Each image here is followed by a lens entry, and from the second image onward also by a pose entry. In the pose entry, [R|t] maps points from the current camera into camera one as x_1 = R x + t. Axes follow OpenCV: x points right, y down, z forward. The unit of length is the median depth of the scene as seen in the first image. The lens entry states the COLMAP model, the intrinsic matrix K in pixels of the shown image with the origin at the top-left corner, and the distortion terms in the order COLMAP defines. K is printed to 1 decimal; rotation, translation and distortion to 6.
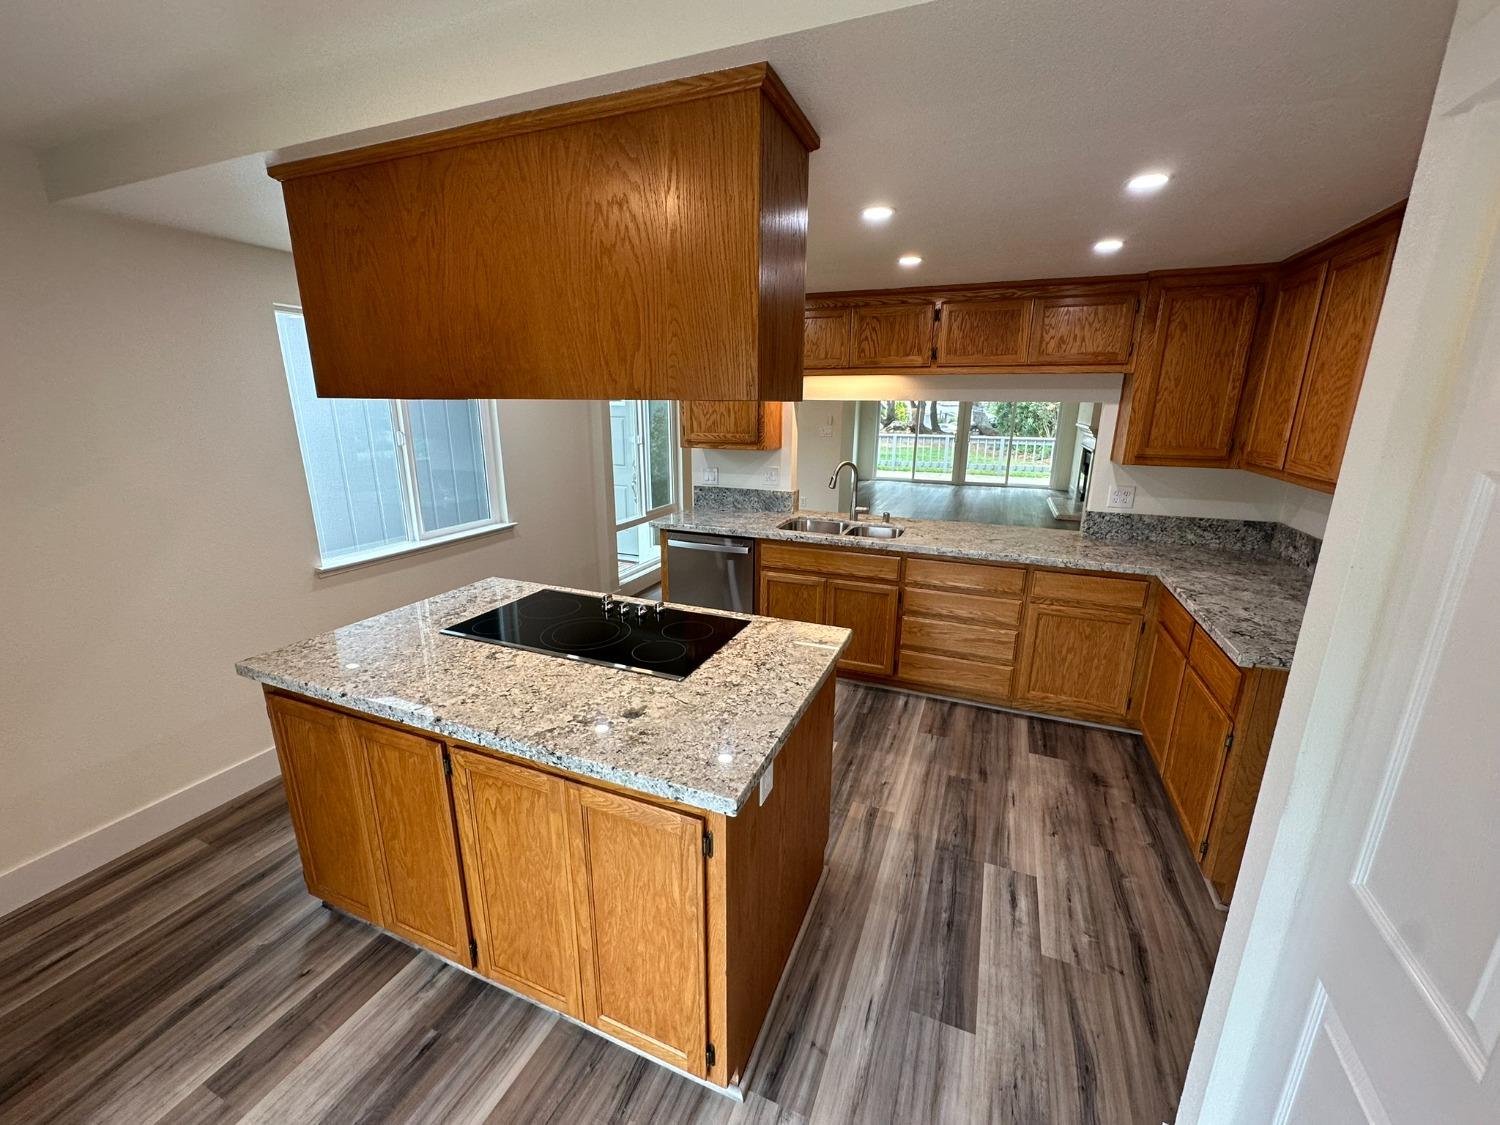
lens RADIAL K [[598.3, 0, 749.2], [0, 598.3, 562.3], [0, 0, 1]] dist [-0.001485, 0.000132]
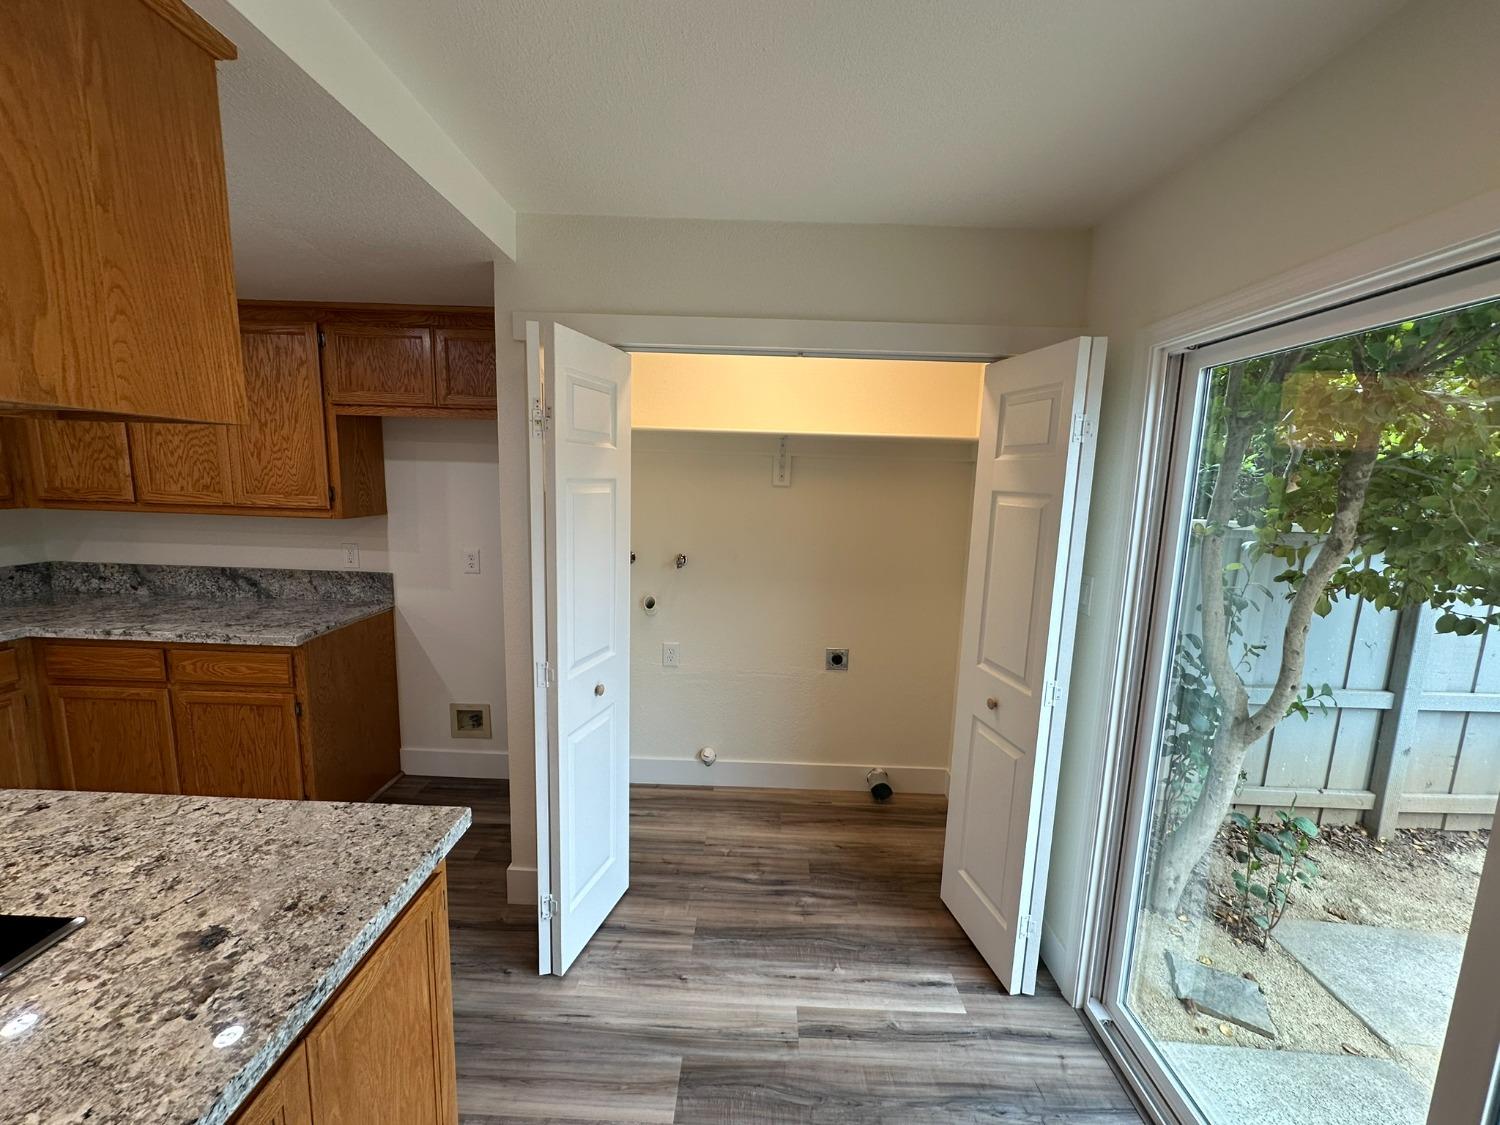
lens RADIAL K [[598.3, 0, 749.2], [0, 598.3, 562.3], [0, 0, 1]] dist [-0.001485, 0.000132]
pose [[-0.365691, -0.150275, 0.918525, -0.603181], [0.207358, 0.948922, 0.237803, -0.088370], [-0.907344, 0.277426, -0.315851, 0.415171]]
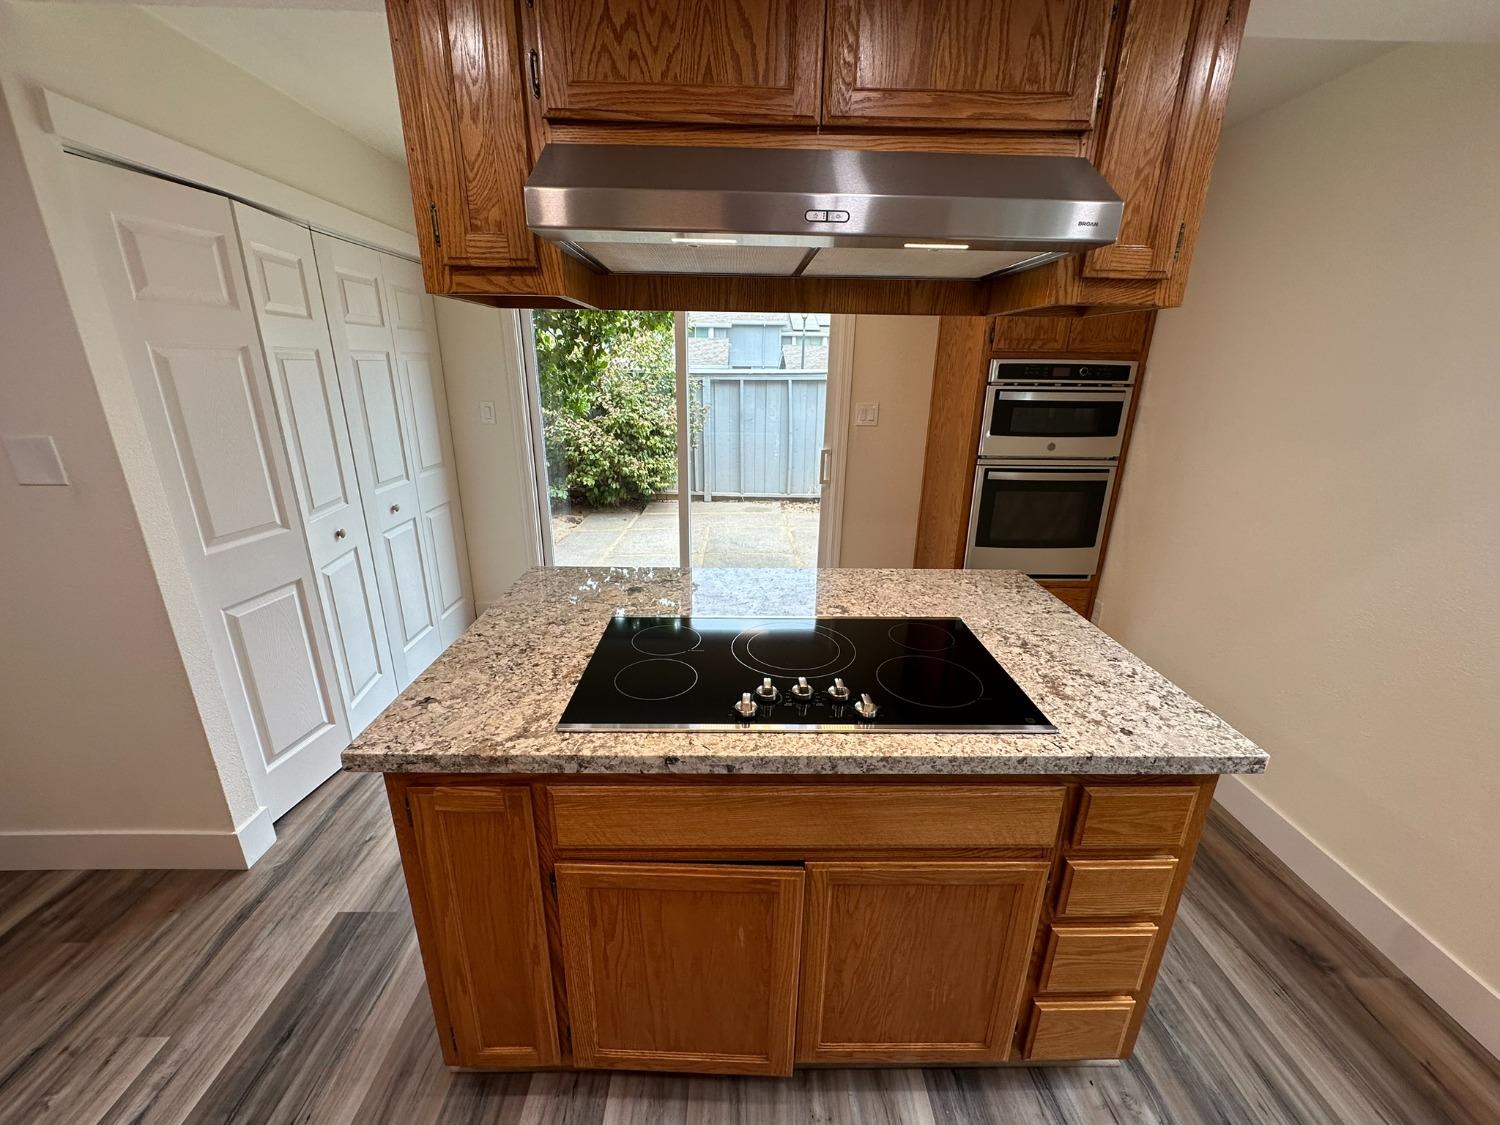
lens RADIAL K [[598.3, 0, 749.2], [0, 598.3, 562.3], [0, 0, 1]] dist [-0.001485, 0.000132]
pose [[-0.917308, 0.106378, -0.383706, 0.032937], [-0.121980, 0.842244, 0.525115, -0.307075], [0.379035, 0.528497, -0.759621, 1.356317]]
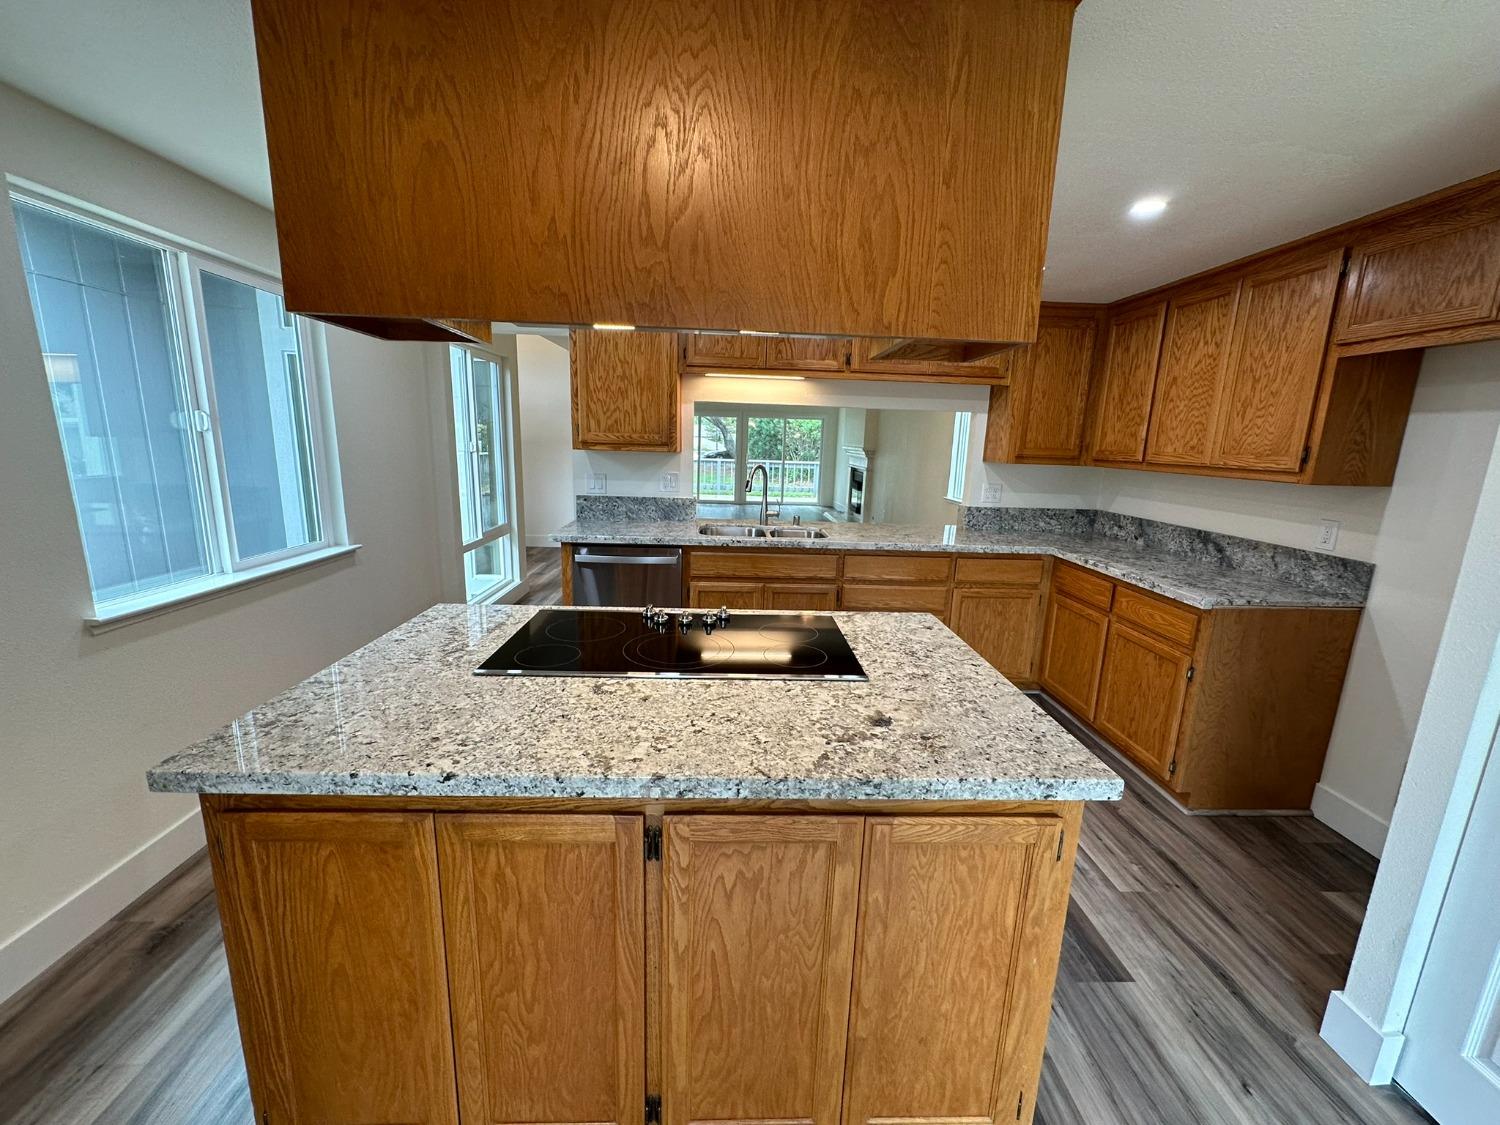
lens RADIAL K [[598.3, 0, 749.2], [0, 598.3, 562.3], [0, 0, 1]] dist [-0.001485, 0.000132]
pose [[0.909528, -0.062456, 0.410924, -0.468542], [0.081845, 0.996201, -0.029742, 0.033002], [-0.407505, 0.060683, 0.911185, 0.219801]]
